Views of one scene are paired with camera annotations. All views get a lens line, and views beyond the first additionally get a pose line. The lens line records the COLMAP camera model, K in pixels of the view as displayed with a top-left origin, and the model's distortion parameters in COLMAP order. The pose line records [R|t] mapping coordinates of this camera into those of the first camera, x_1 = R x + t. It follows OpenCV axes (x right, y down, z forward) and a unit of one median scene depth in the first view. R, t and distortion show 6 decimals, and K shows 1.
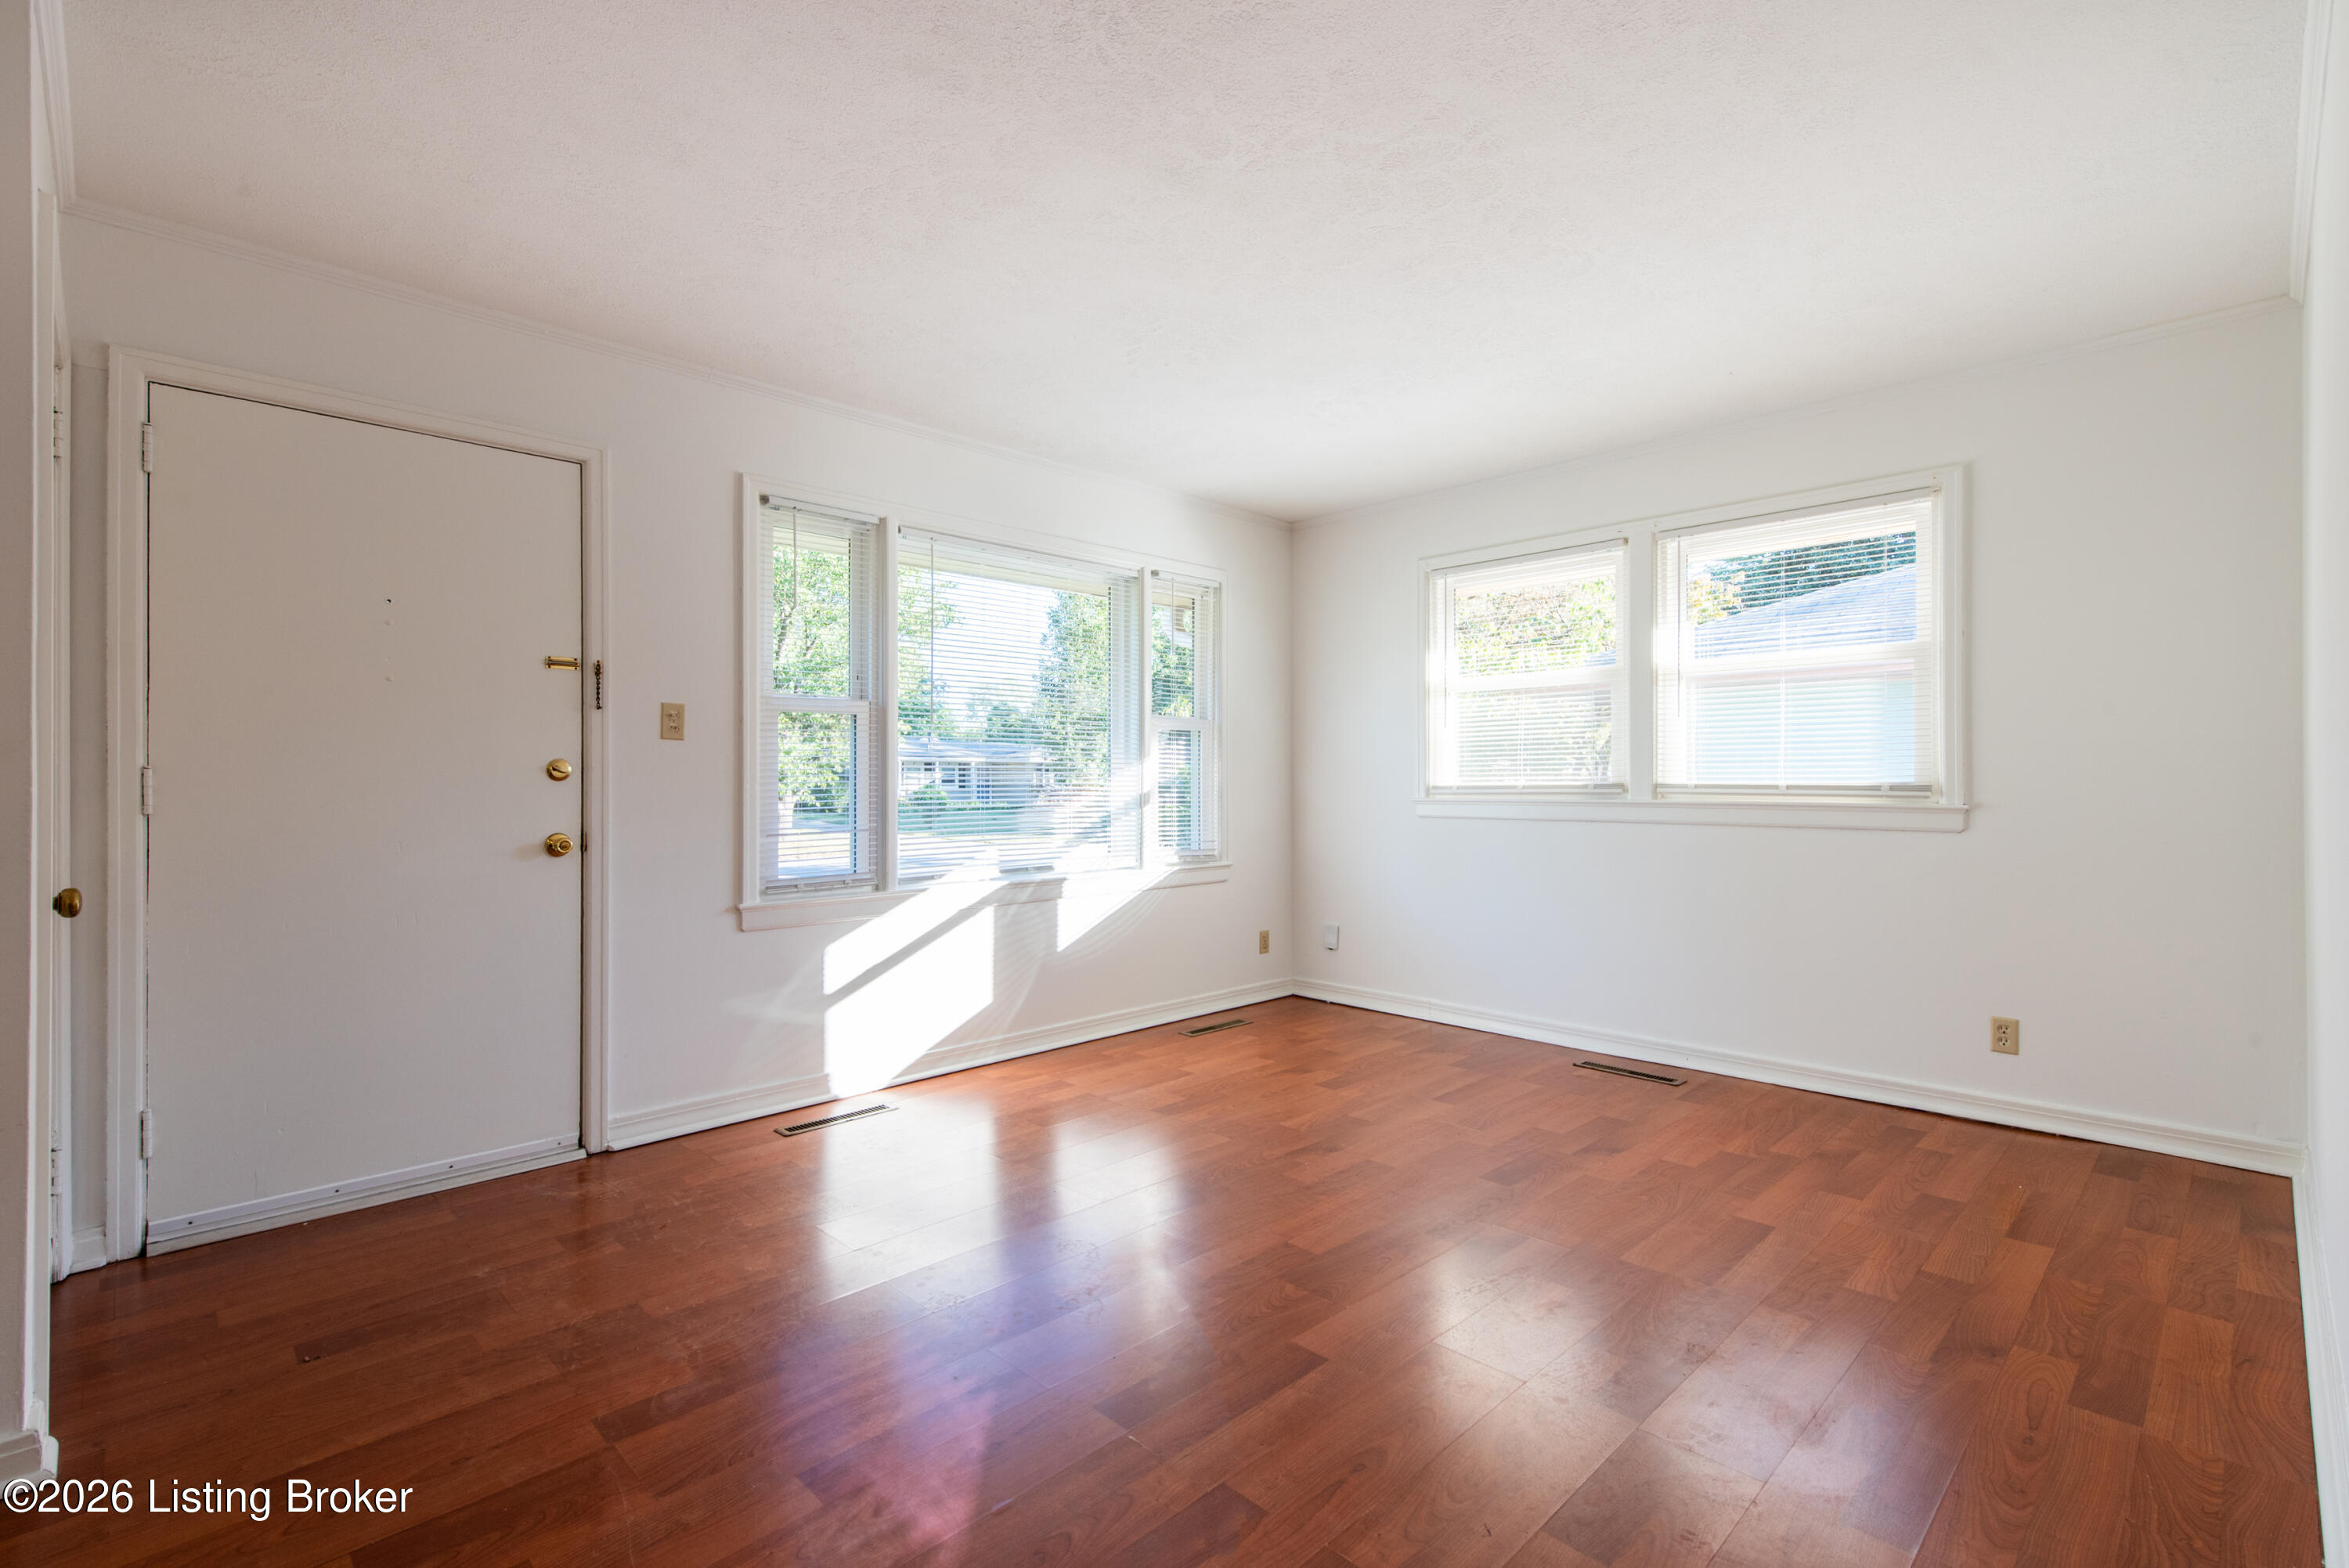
lens RADIAL K [[1035.9, 0, 1182.0], [0, 1035.9, 771.7], [0, 0, 1]] dist [0.012536, -0.000973]
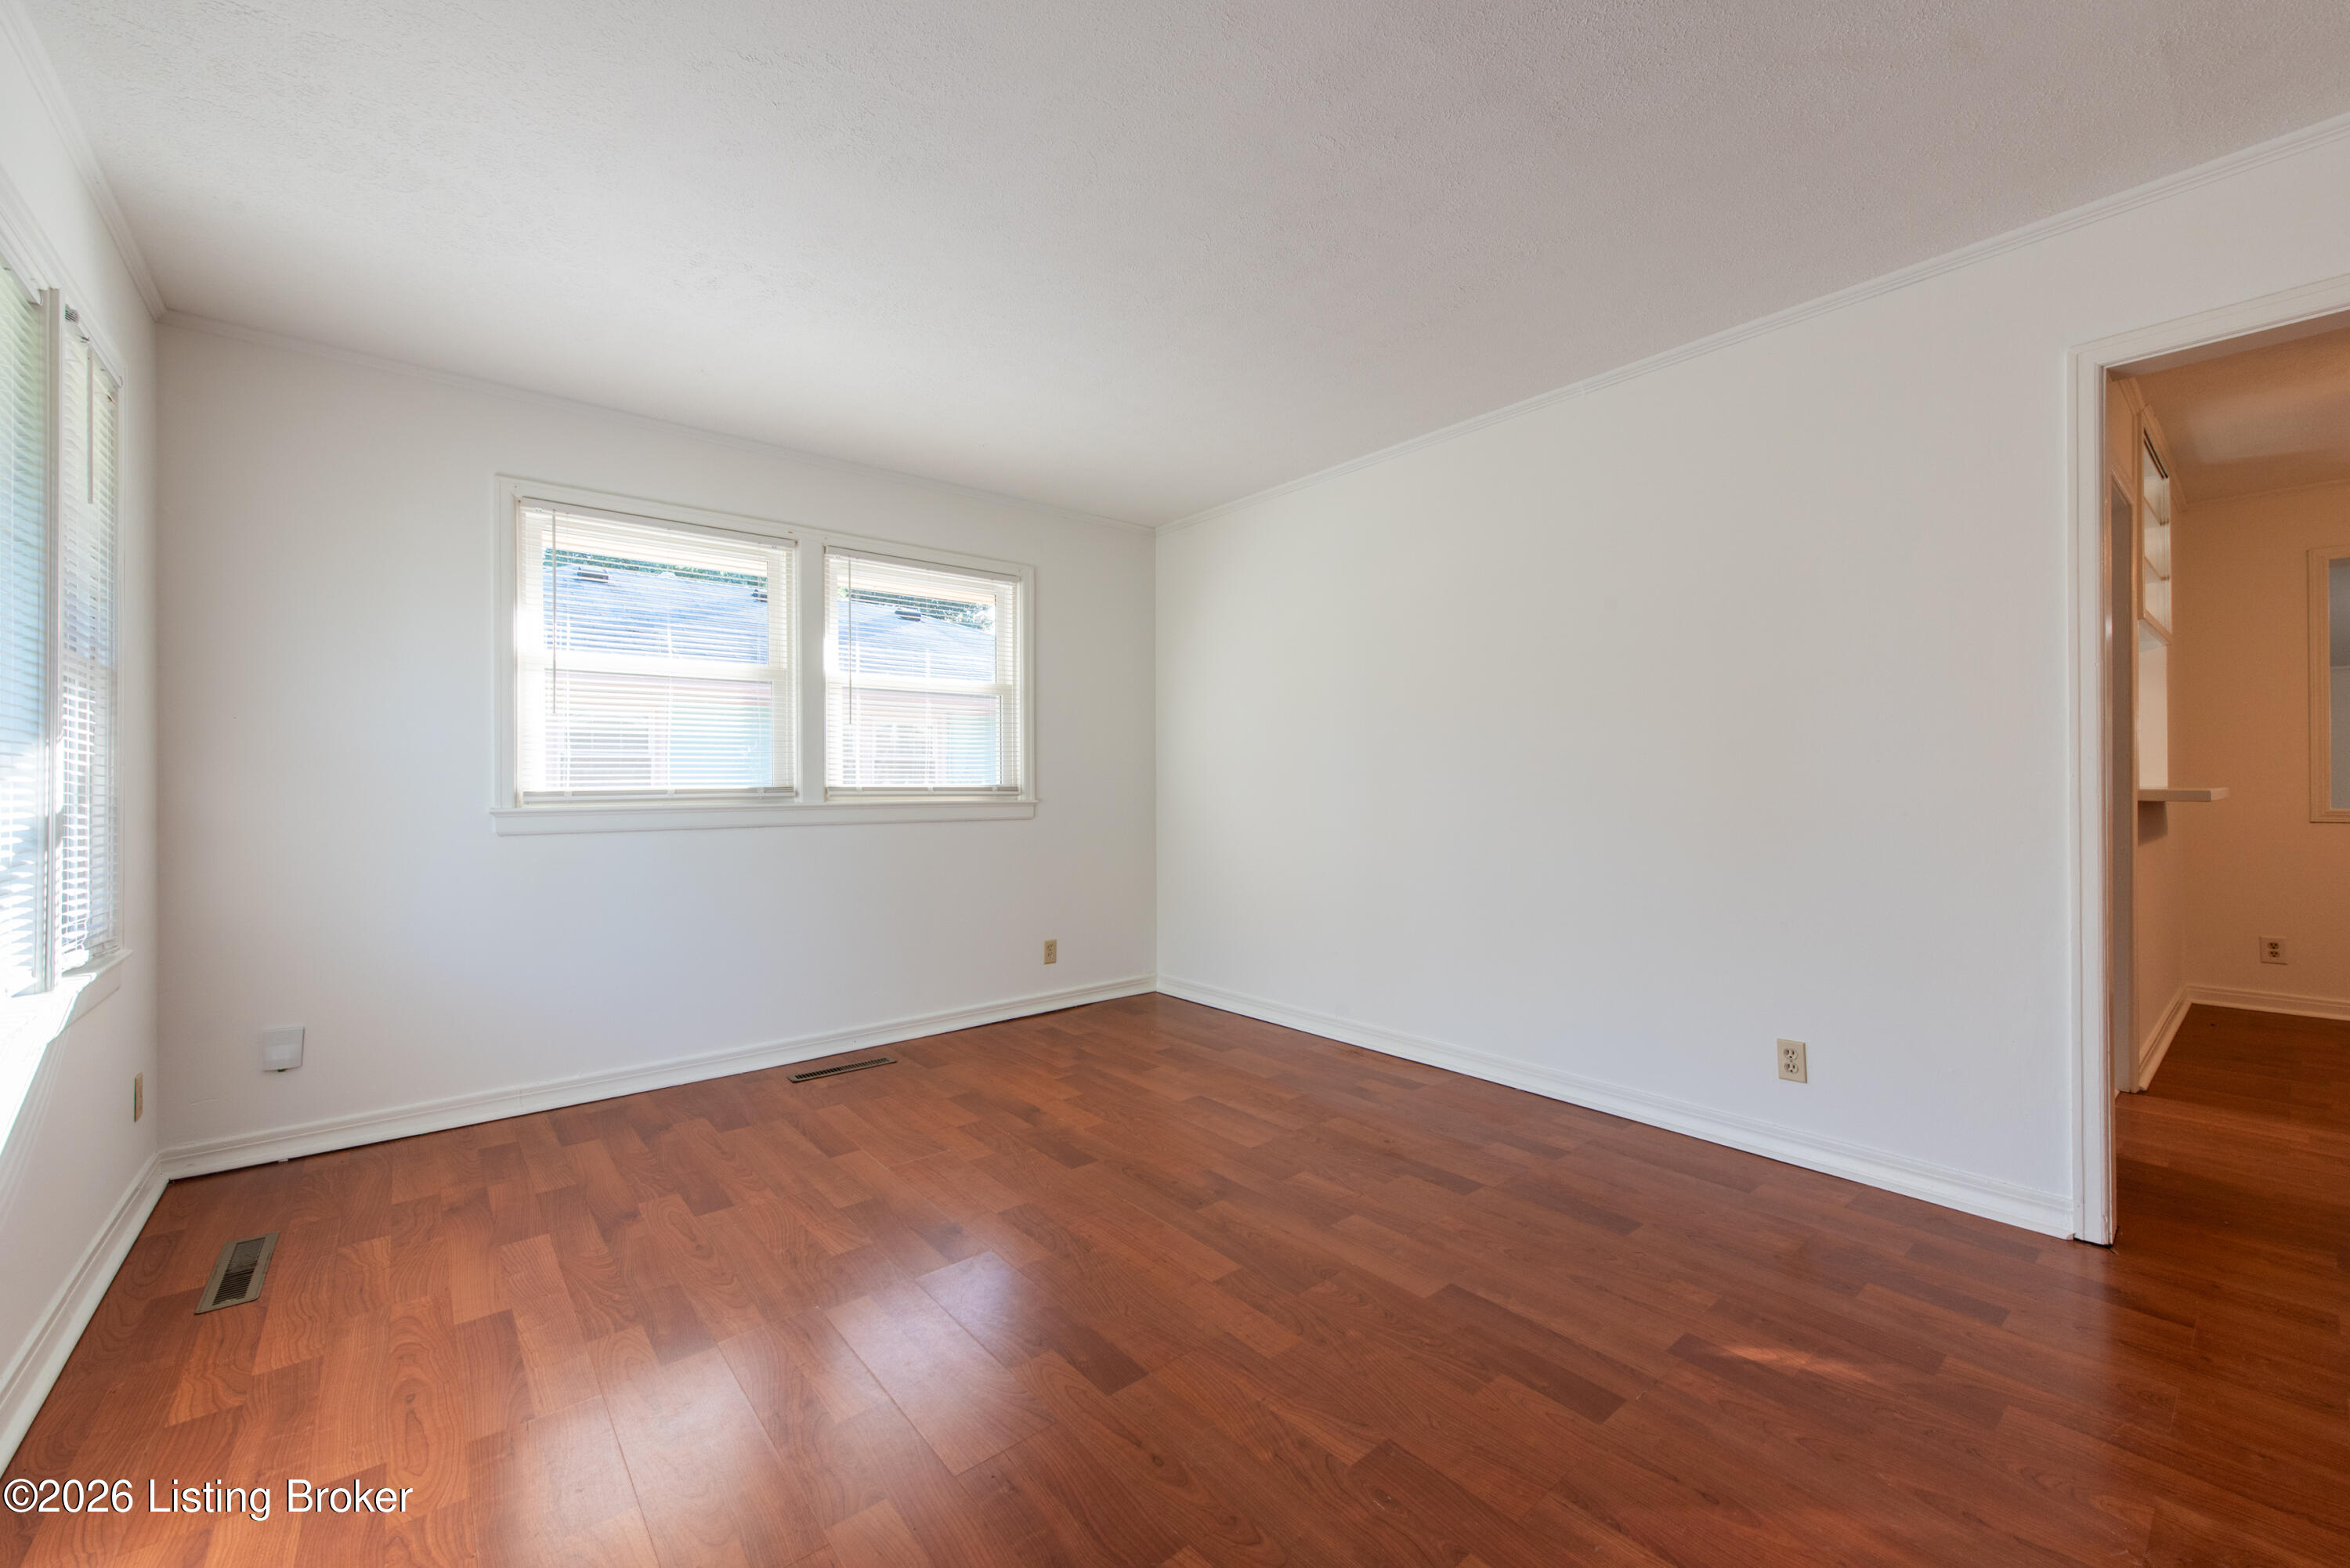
lens RADIAL K [[923.3, 0, 1160.2], [0, 923.3, 784.0], [0, 0, 1]] dist [0.006800, -0.000414]
pose [[0.098919, 0.000832, 0.995095, -0.467692], [-0.004418, 0.999990, -0.000397, 0.007858], [-0.995086, -0.004357, 0.098921, 0.627036]]
